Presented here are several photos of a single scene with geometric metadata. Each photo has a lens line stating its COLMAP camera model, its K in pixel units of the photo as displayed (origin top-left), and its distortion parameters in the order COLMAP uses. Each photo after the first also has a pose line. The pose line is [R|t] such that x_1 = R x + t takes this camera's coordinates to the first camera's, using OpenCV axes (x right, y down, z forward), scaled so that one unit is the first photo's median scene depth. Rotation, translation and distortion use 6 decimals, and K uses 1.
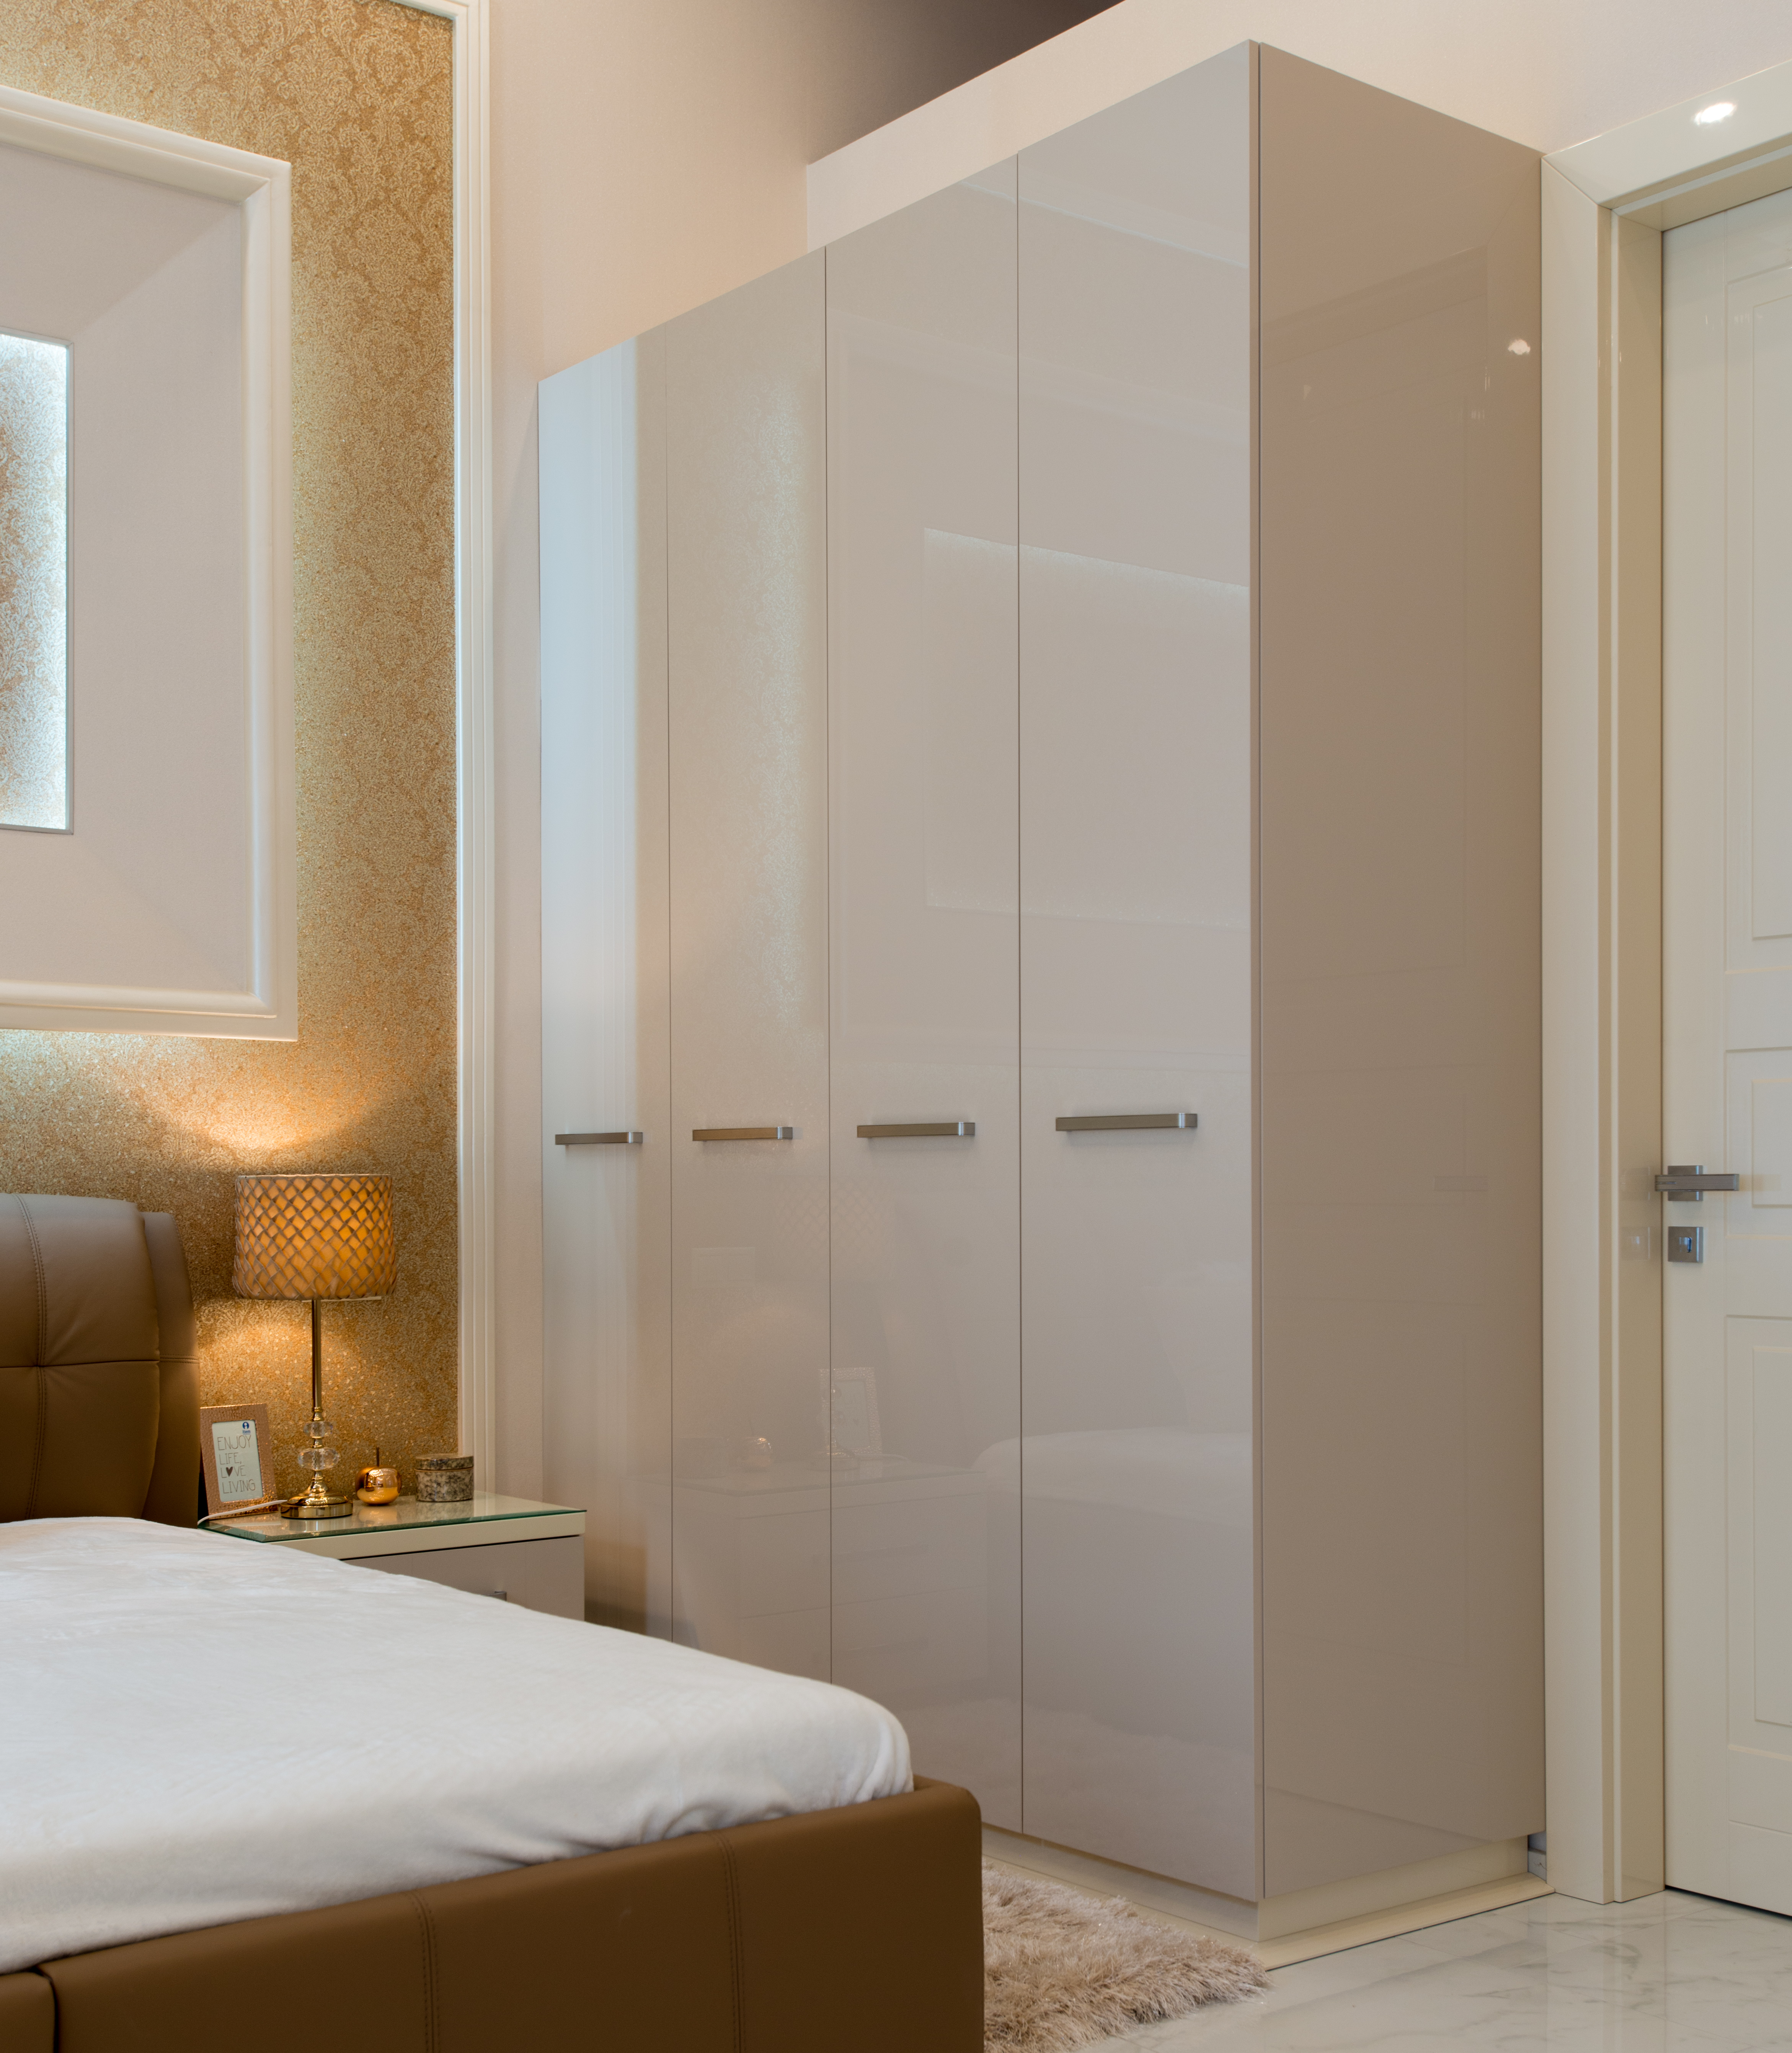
lens RADIAL K [[2598.9, 0, 981.7], [0, 2598.9, 1188.6], [0, 0, 1]] dist [0.044315, -0.073908]
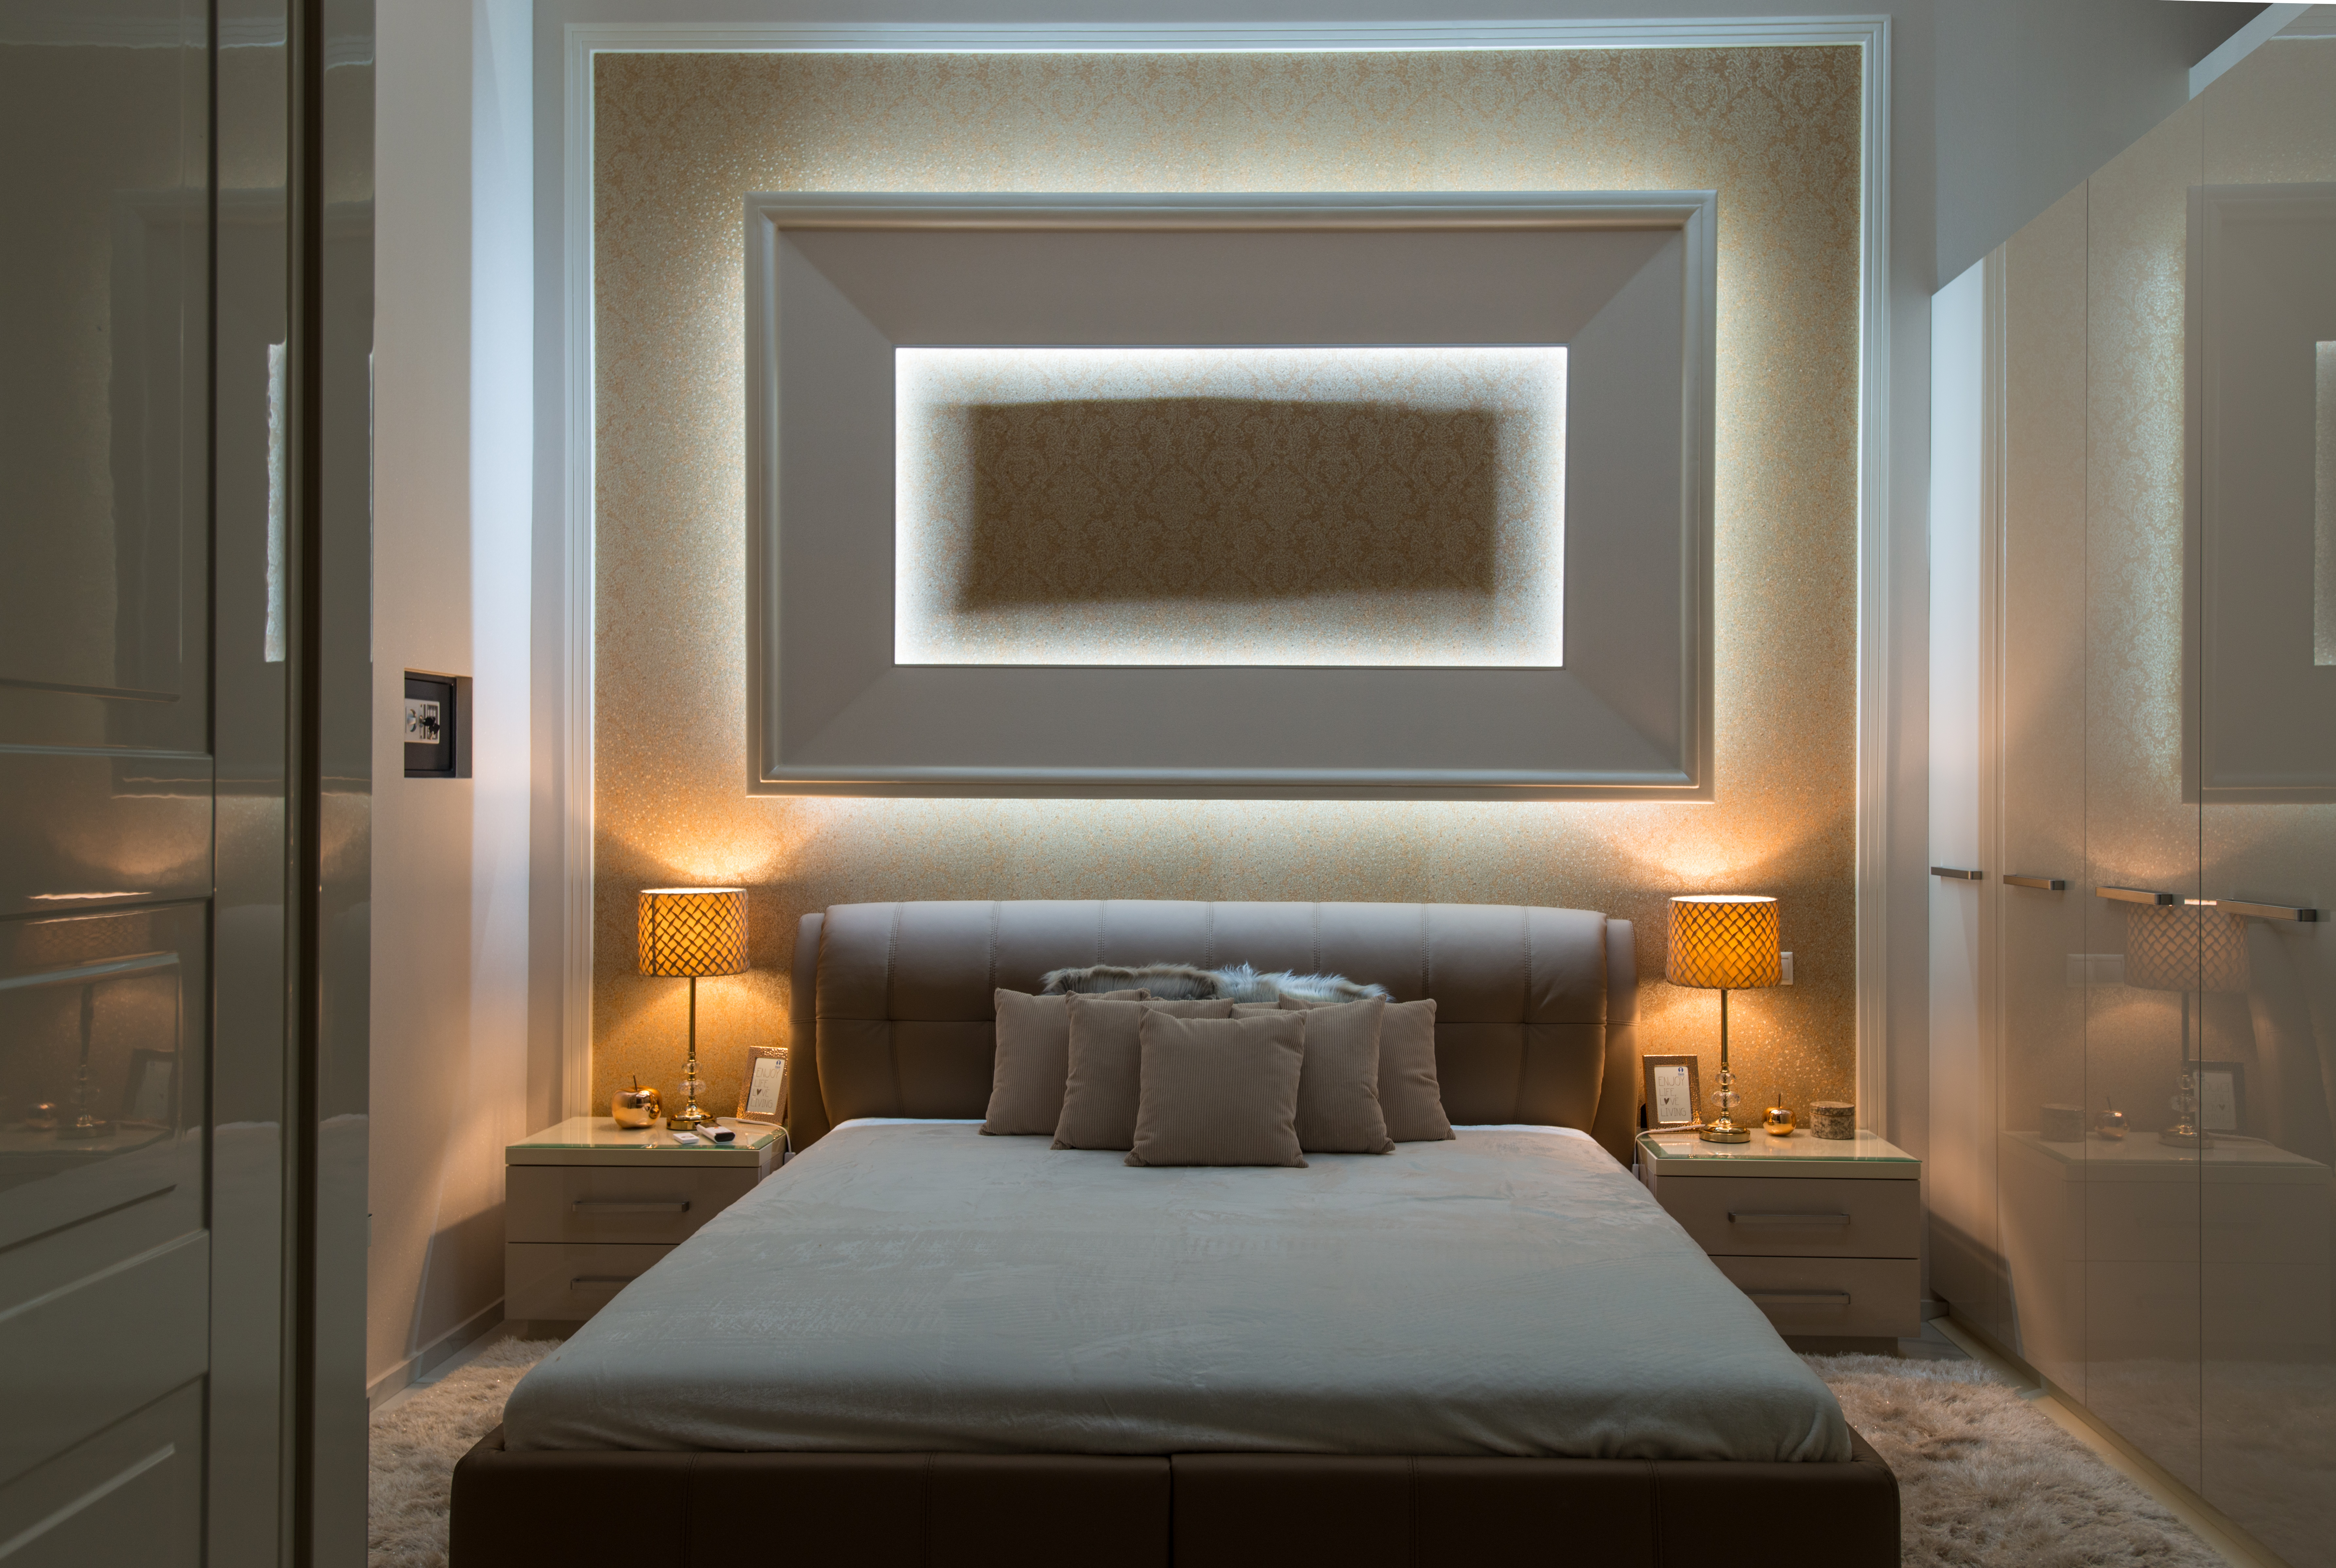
lens RADIAL K [[1914.8, 0, 1237.4], [0, 1914.8, 767.1], [0, 0, 1]] dist [0.059018, -0.073092]
pose [[0.750090, 0.000171, -0.661335, 0.240243], [-0.007208, 0.999943, -0.007917, -0.067313], [0.661296, 0.010706, 0.750049, 0.039588]]
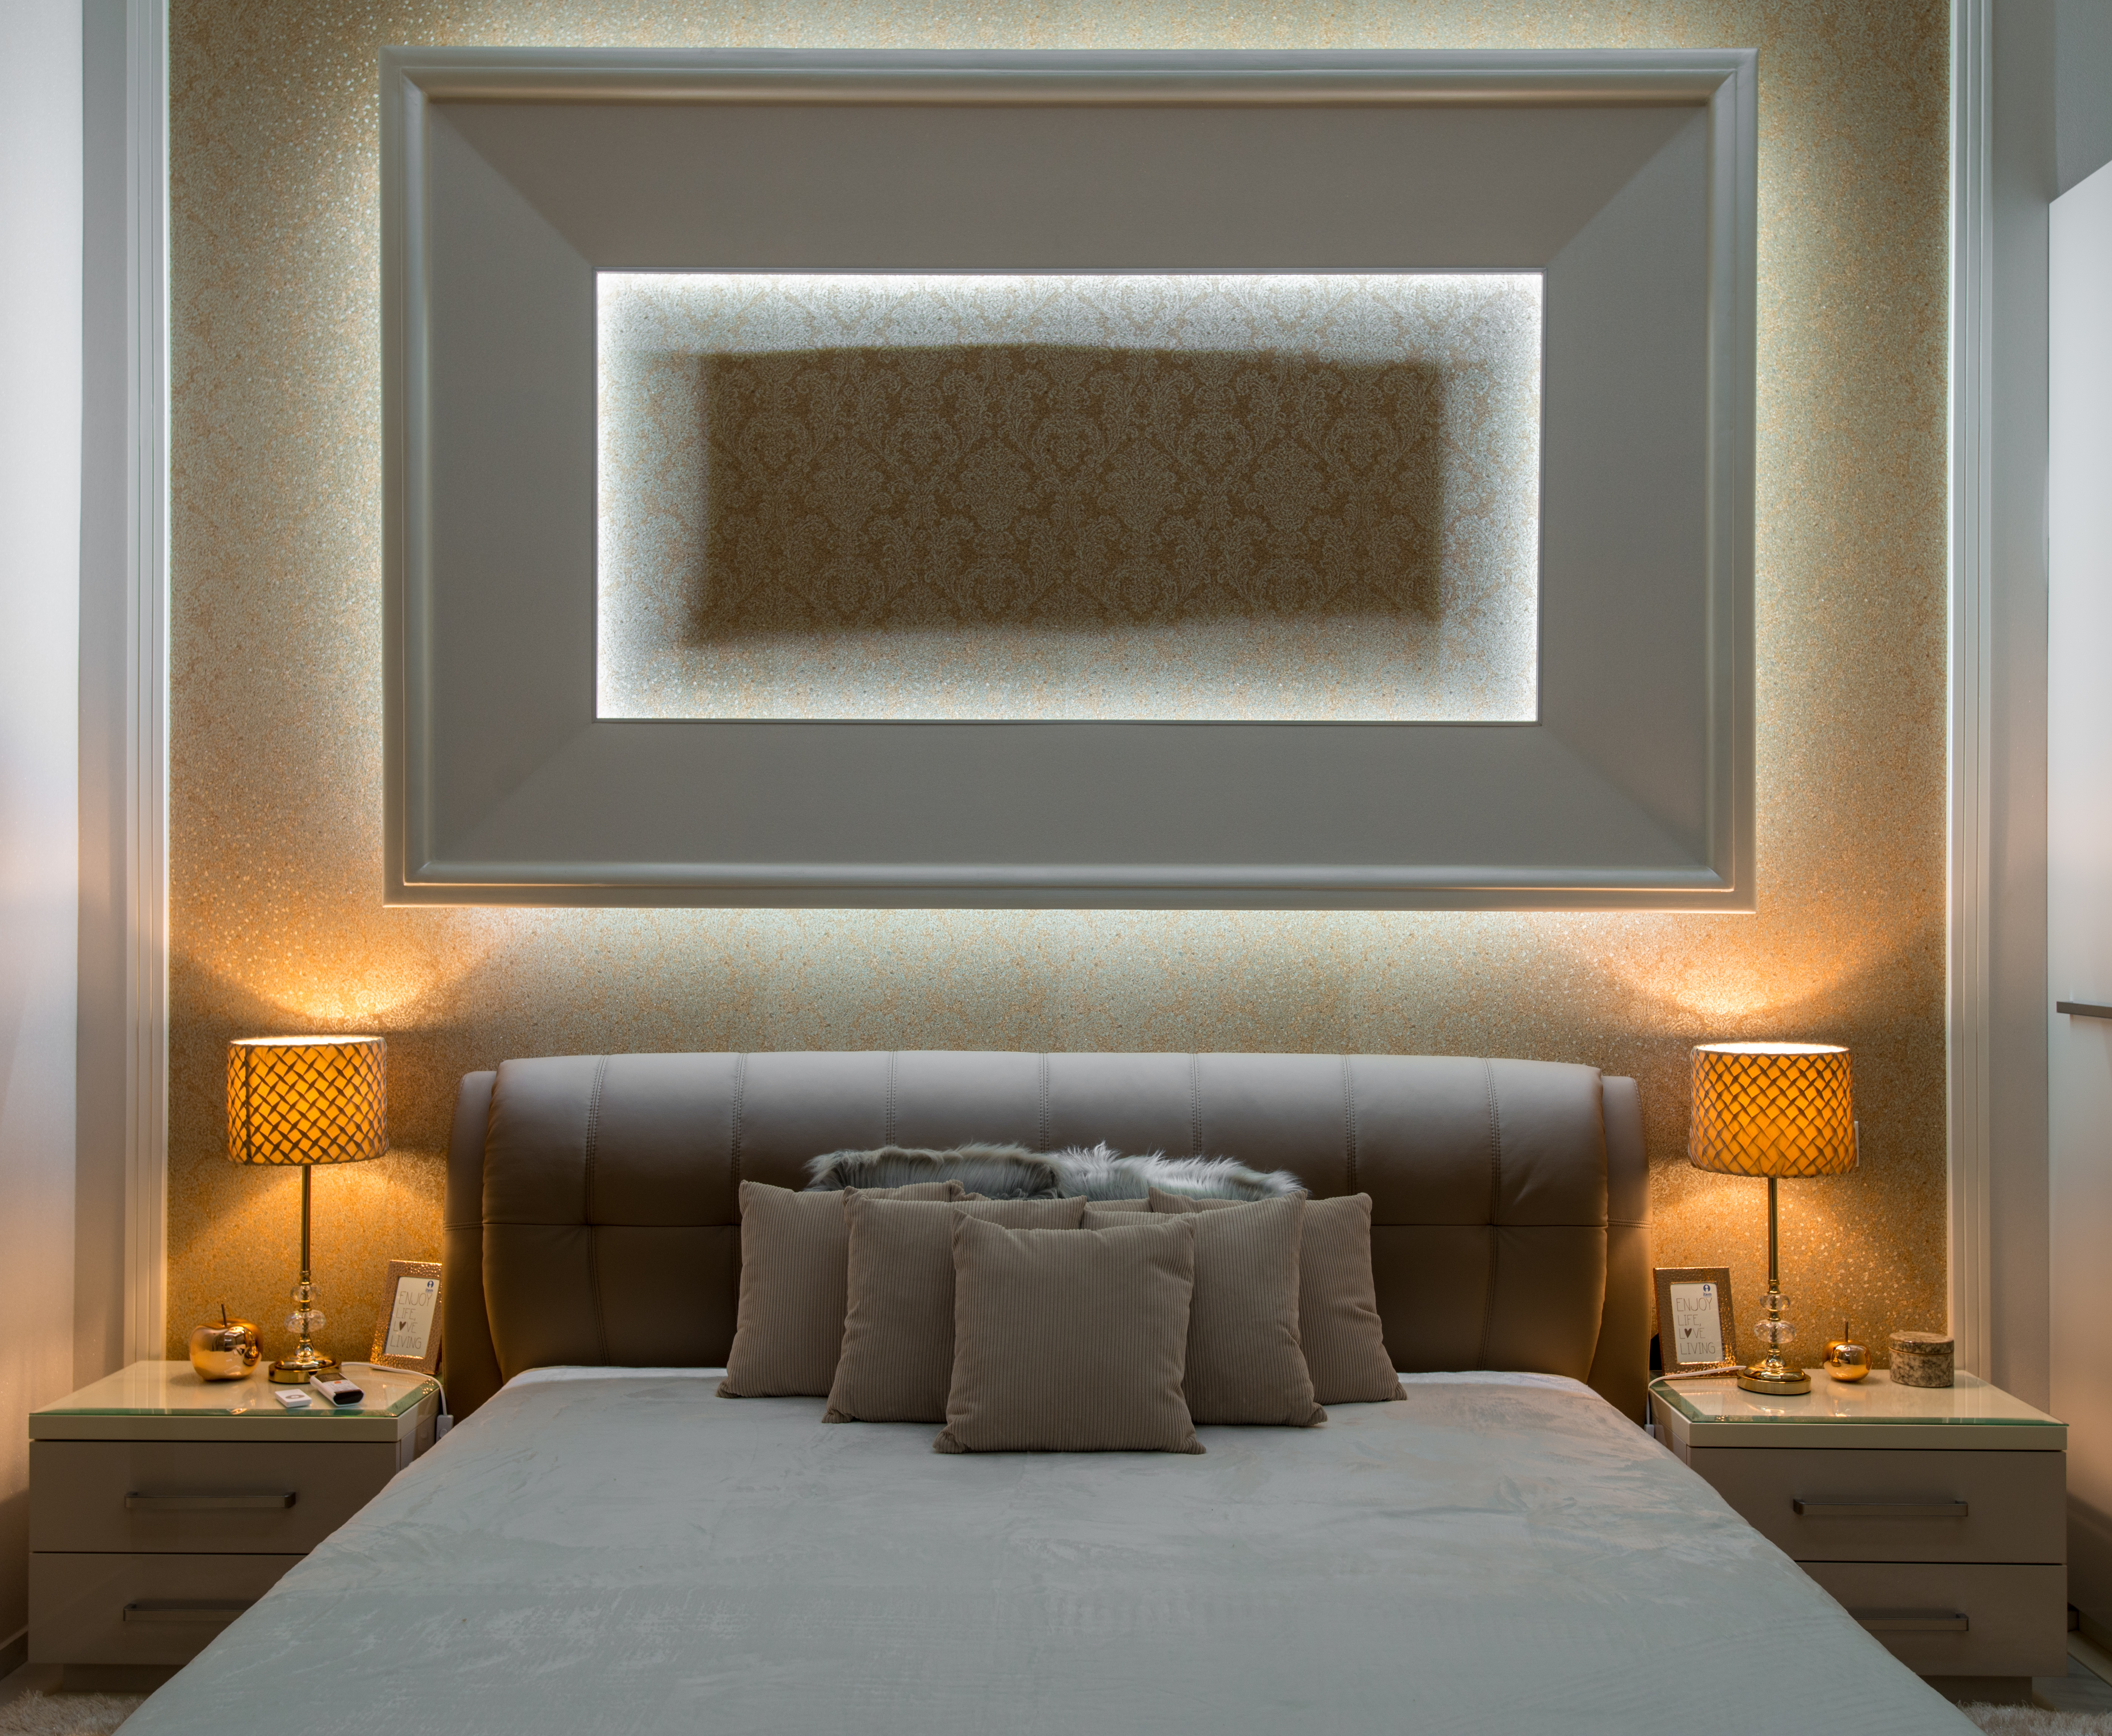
lens RADIAL K [[2185.4, 0, 1056.0], [0, 2185.4, 868.0], [0, 0, 1]] dist [0.059156, -0.062780]
pose [[0.763824, -0.001813, -0.645422, 0.081666], [-0.005549, 0.999941, -0.009376, -0.065683], [0.645400, 0.010742, 0.763769, 0.175989]]
